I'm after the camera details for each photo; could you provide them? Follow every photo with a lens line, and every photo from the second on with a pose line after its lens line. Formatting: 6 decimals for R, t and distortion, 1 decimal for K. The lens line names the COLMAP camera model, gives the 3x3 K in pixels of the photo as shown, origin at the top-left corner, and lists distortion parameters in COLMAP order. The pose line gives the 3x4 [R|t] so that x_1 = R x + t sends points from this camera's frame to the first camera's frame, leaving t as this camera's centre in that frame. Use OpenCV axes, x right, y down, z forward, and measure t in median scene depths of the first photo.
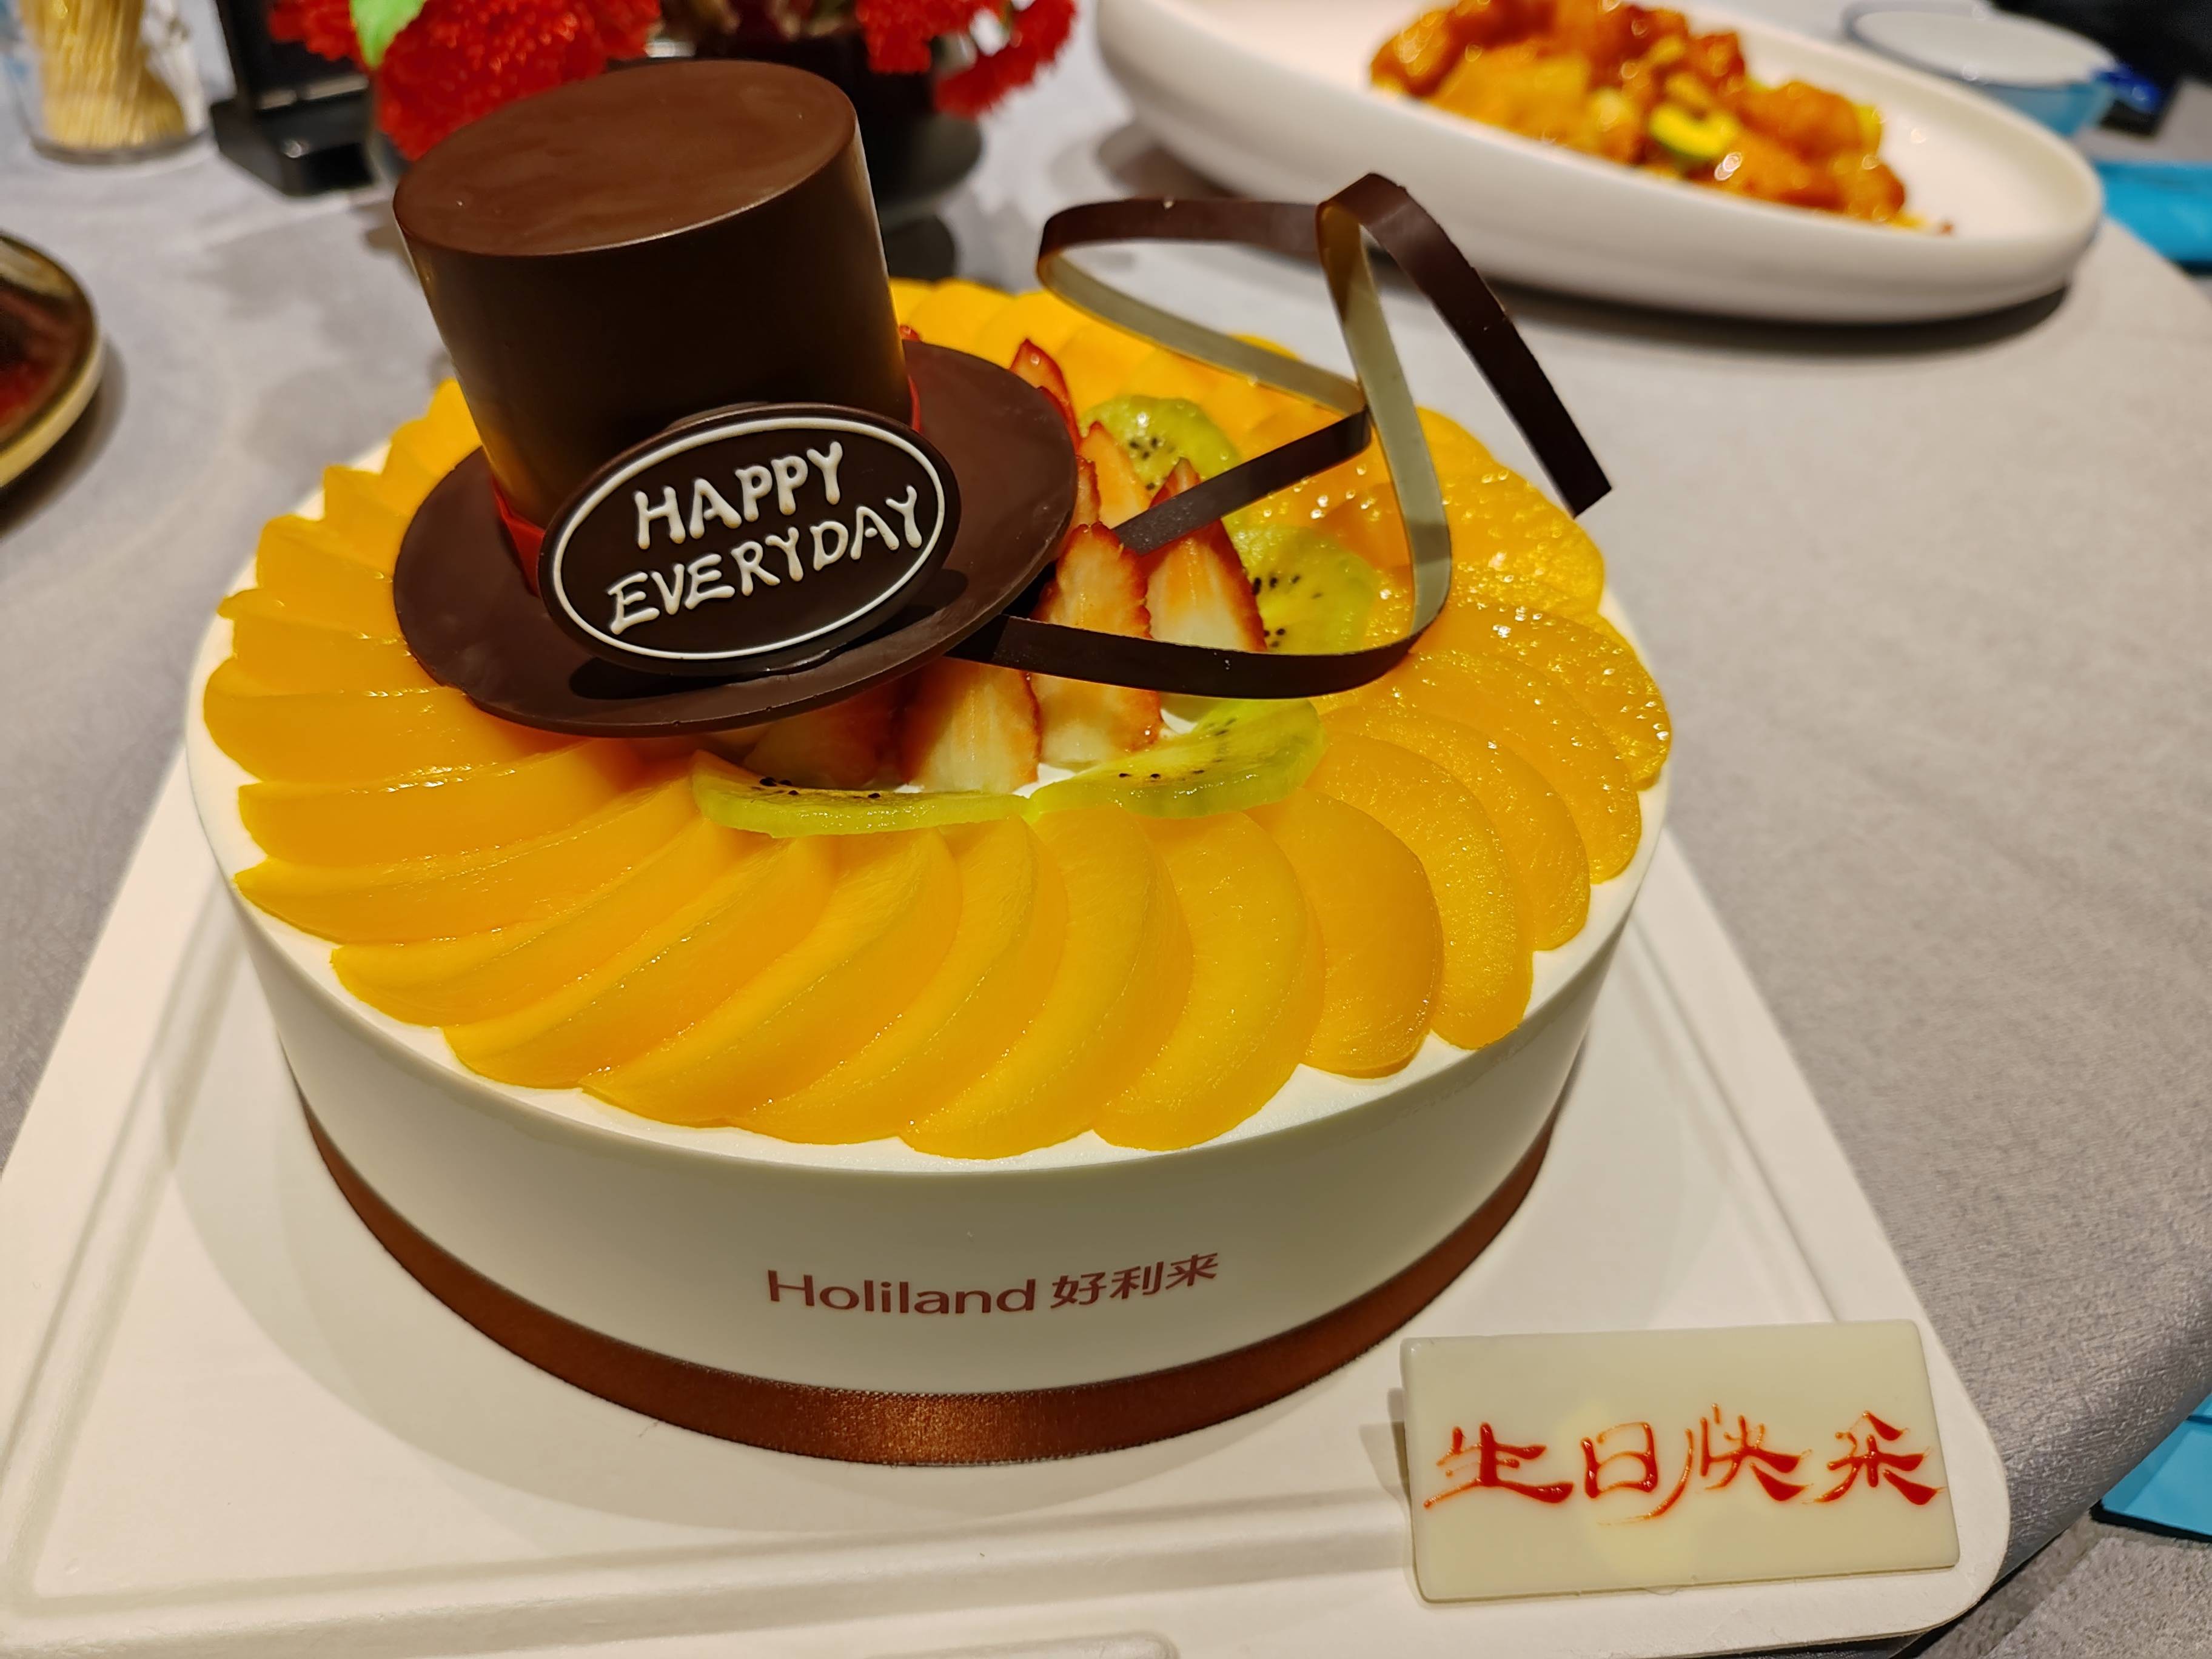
lens RADIAL K [[1747.8, 0, 1106.5], [0, 1747.8, 838.4], [0, 0, 1]] dist [0.014713, -0.028901]
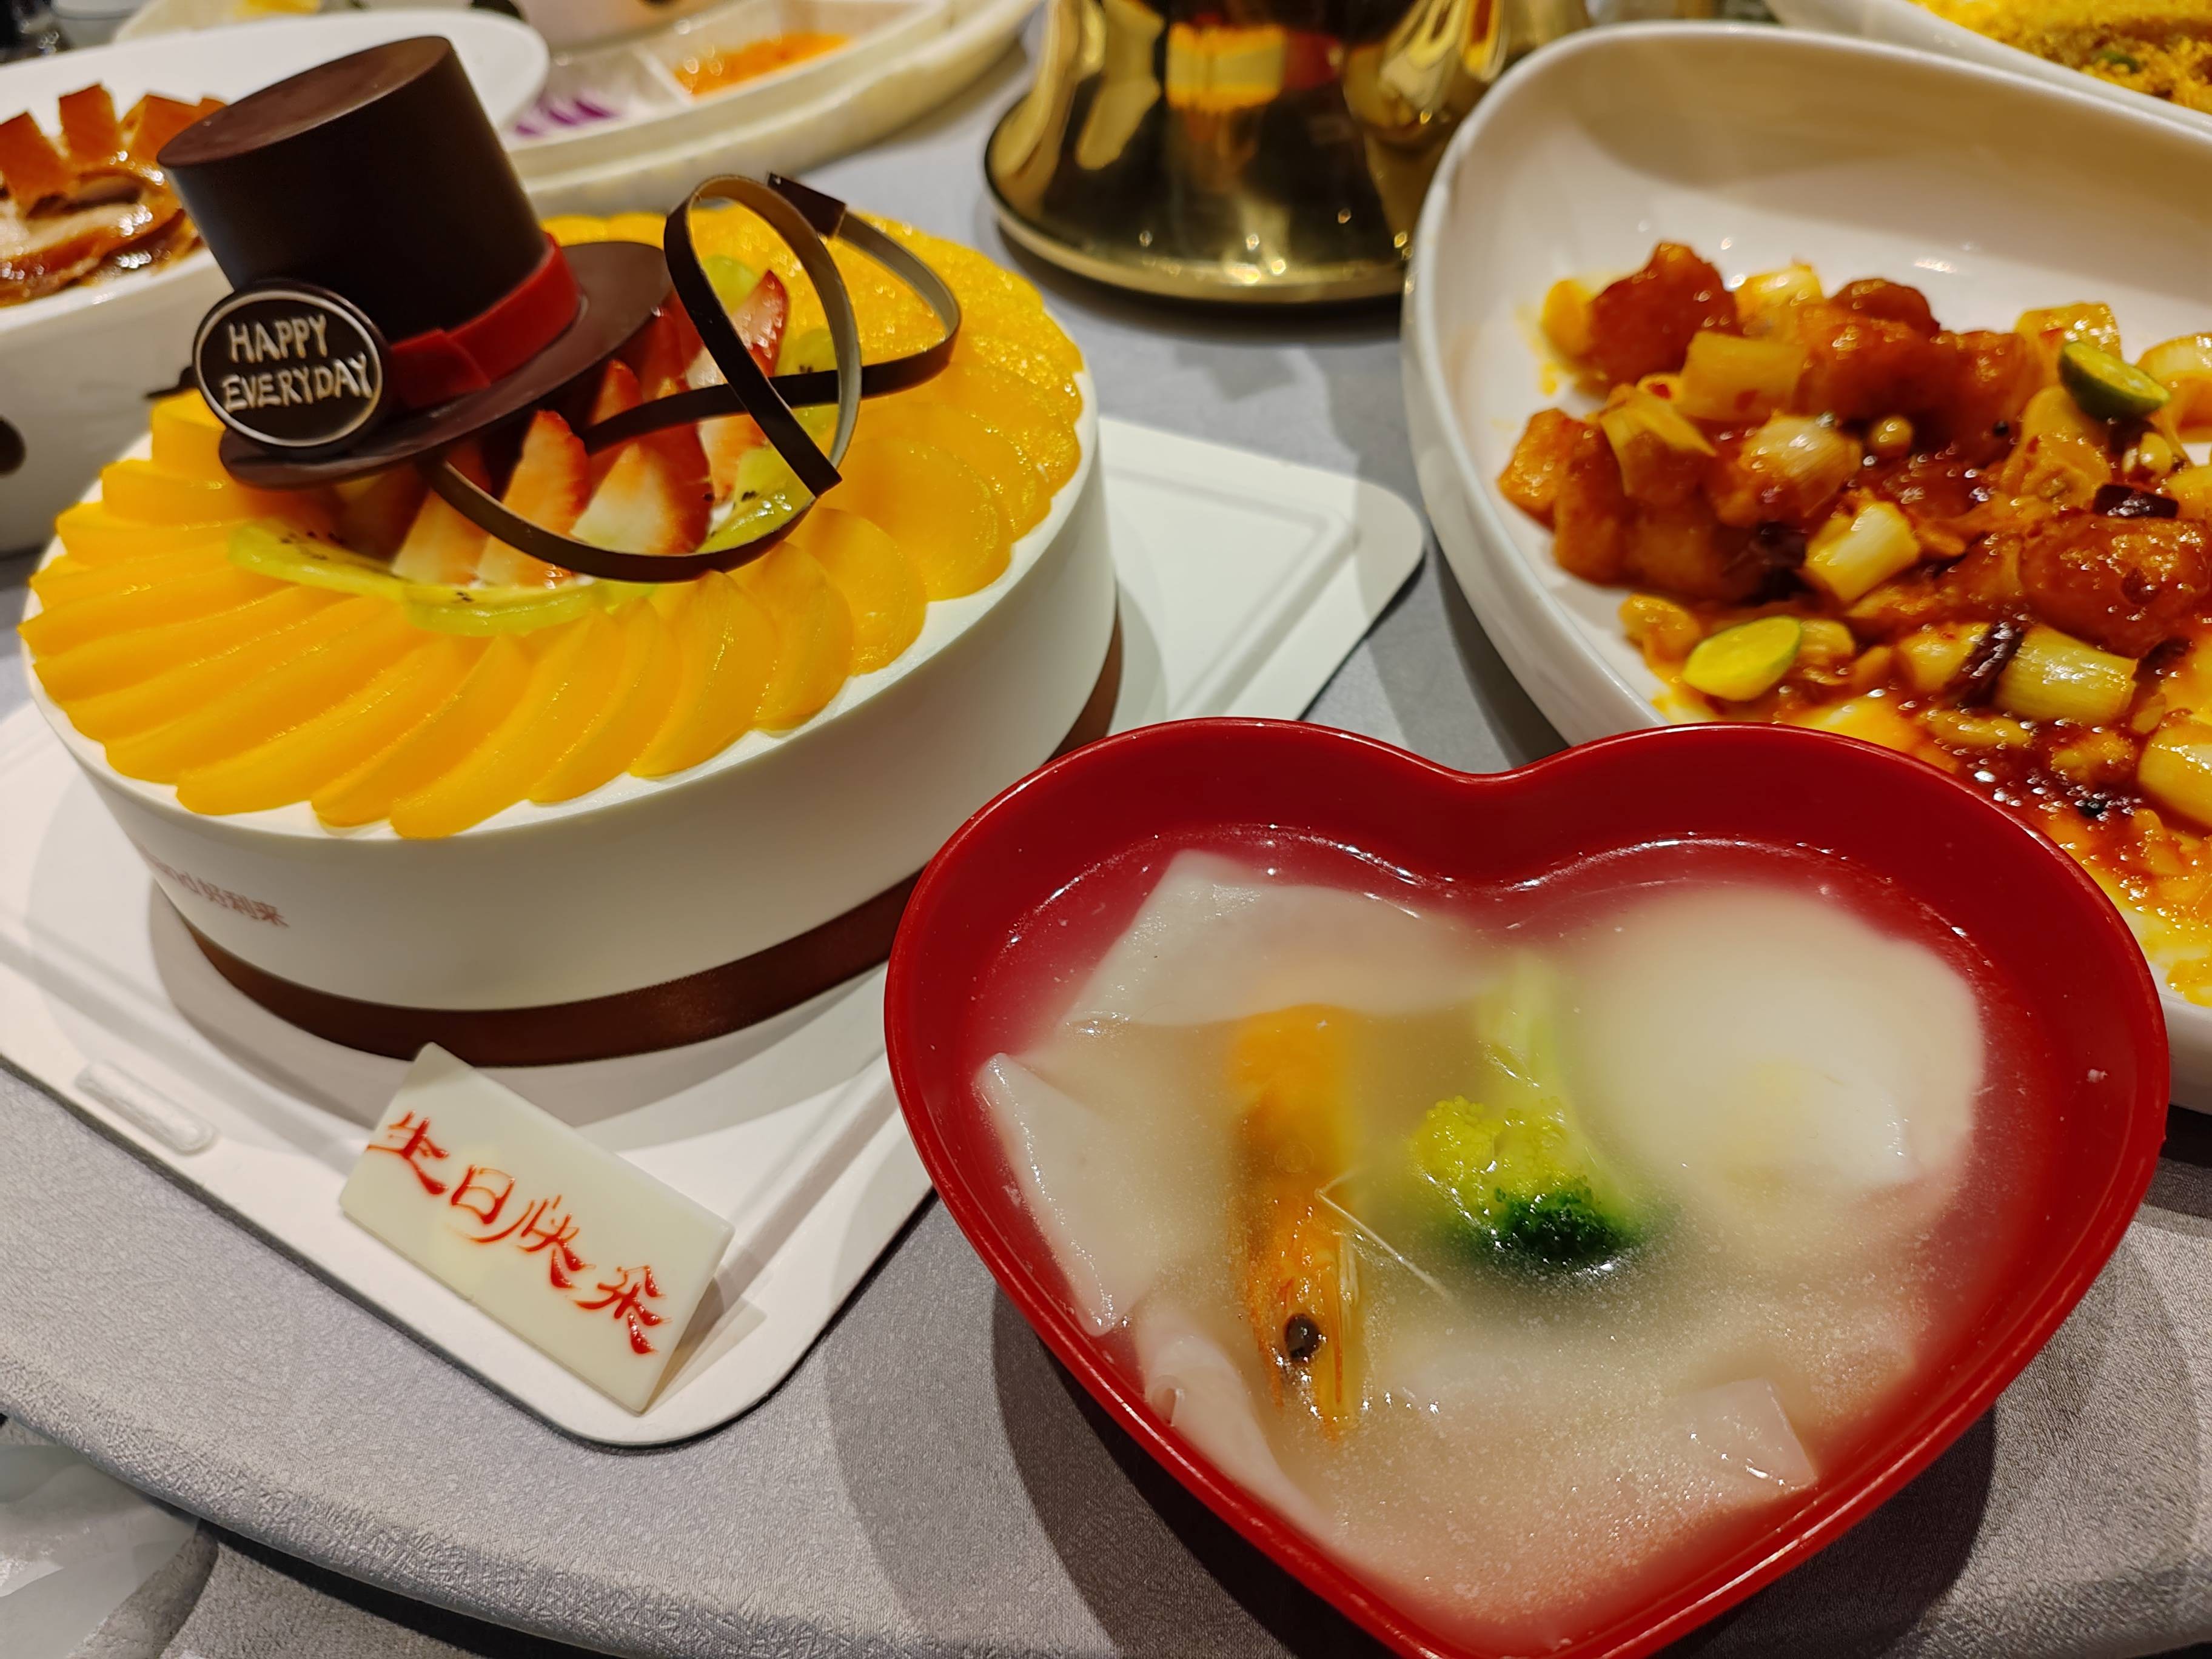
lens RADIAL K [[1747.8, 0, 1105.1], [0, 1747.8, 815.0], [0, 0, 1]] dist [0.014713, -0.028901]
pose [[0.740478, 0.331961, -0.584375, 1.323212], [-0.292055, 0.942049, 0.165070, -0.262034], [0.605307, 0.048439, 0.794517, 0.239512]]
